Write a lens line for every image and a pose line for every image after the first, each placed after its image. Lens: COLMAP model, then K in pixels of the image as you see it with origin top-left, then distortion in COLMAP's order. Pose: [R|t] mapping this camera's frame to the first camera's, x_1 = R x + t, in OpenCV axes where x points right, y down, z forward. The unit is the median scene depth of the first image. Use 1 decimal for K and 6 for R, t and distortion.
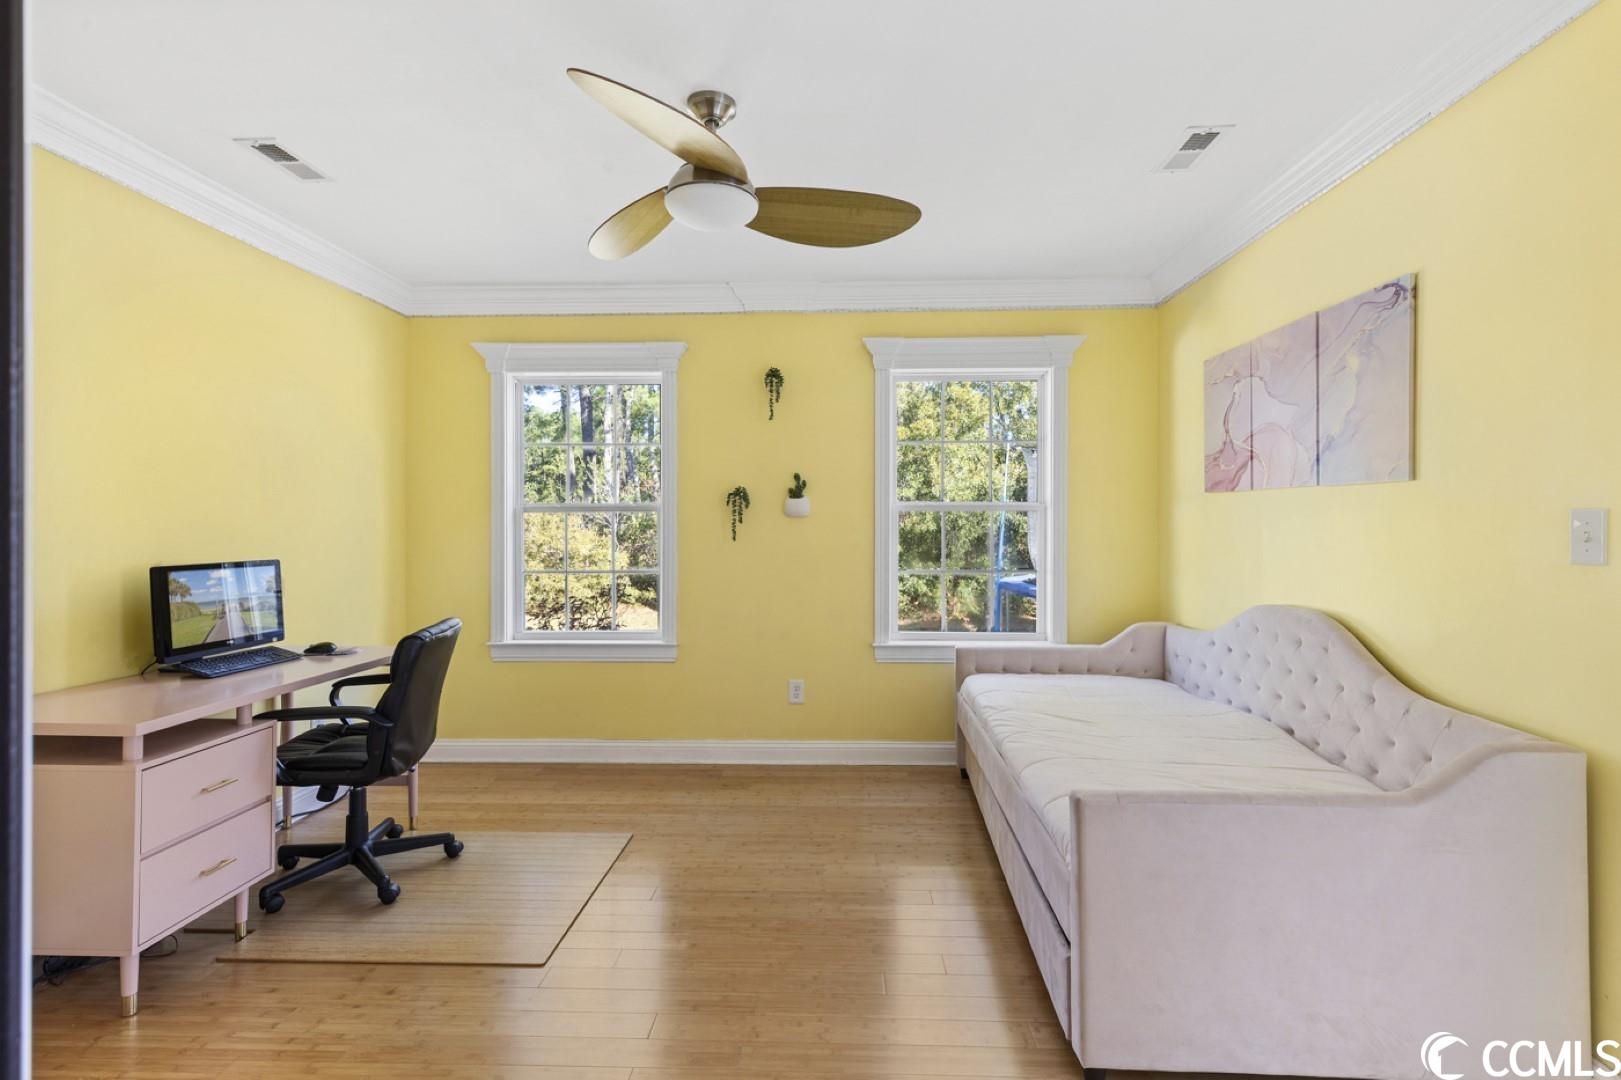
lens RADIAL K [[736.3, 0, 807.6], [0, 736.3, 530.9], [0, 0, 1]] dist [0.000189, 0.001998]
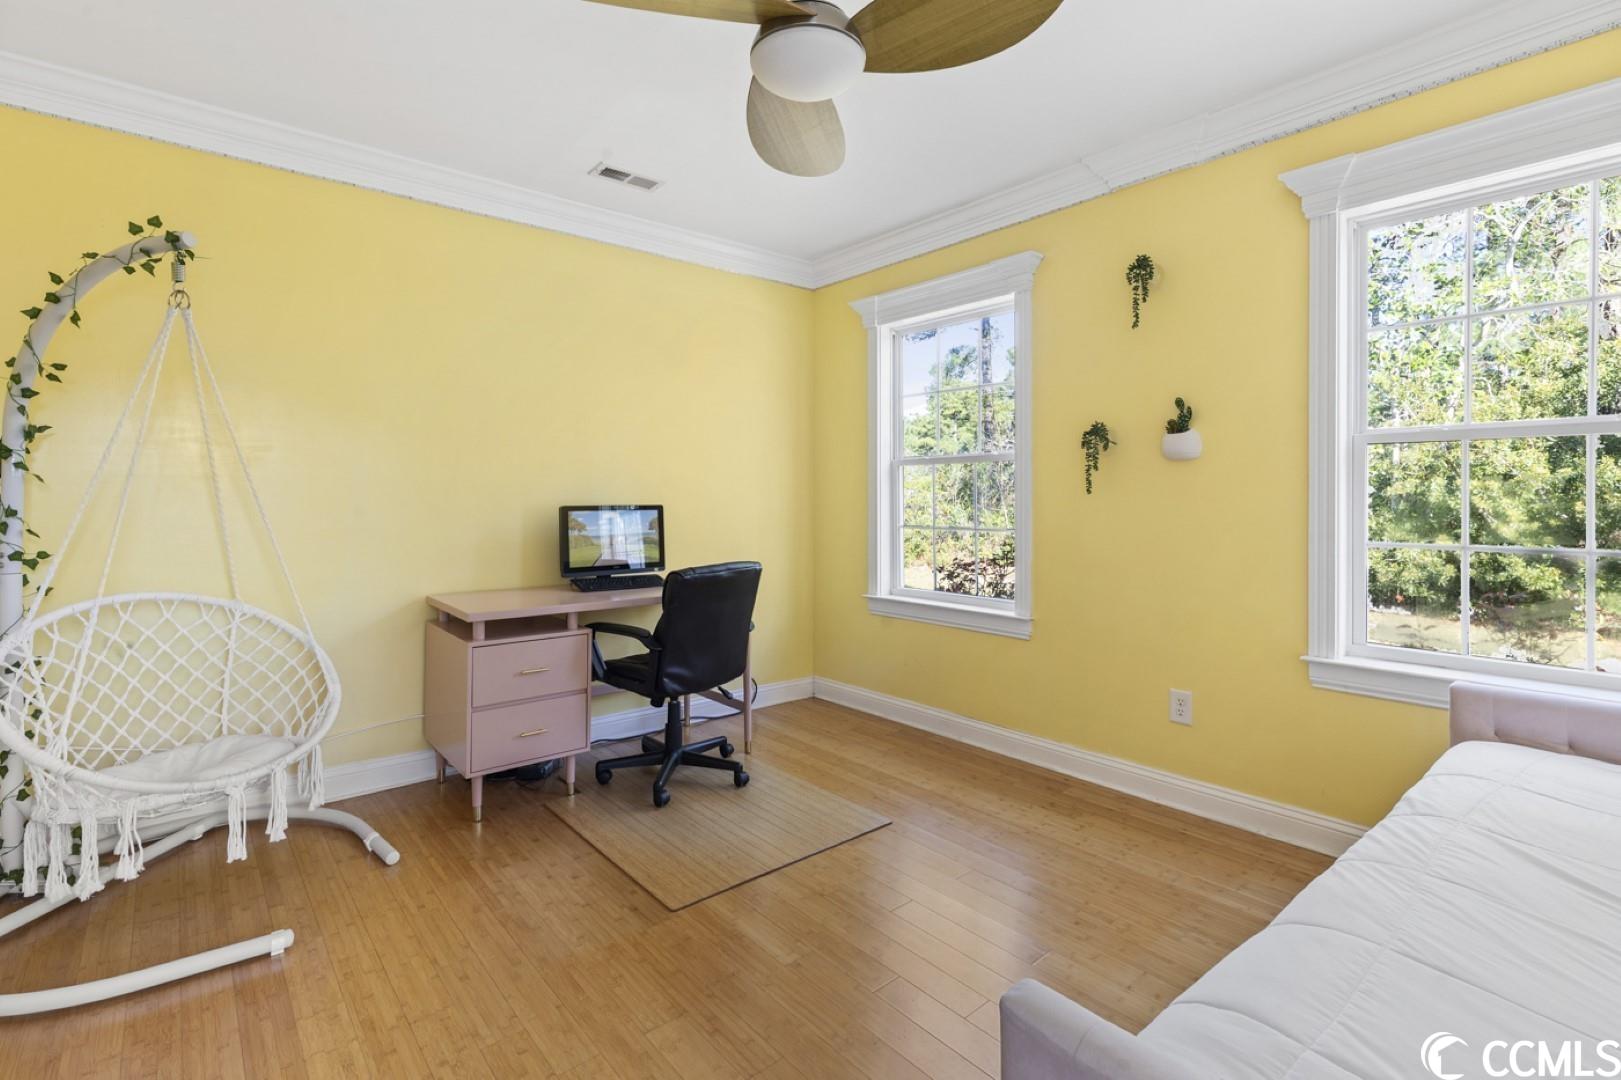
lens RADIAL K [[736.3, 0, 784.1], [0, 736.3, 502.3], [0, 0, 1]] dist [0.000189, 0.001998]
pose [[0.674648, 0.007216, -0.738105, 0.287018], [-0.004405, 0.999974, 0.005750, 0.022295], [0.738127, -0.000628, 0.674662, 0.276311]]
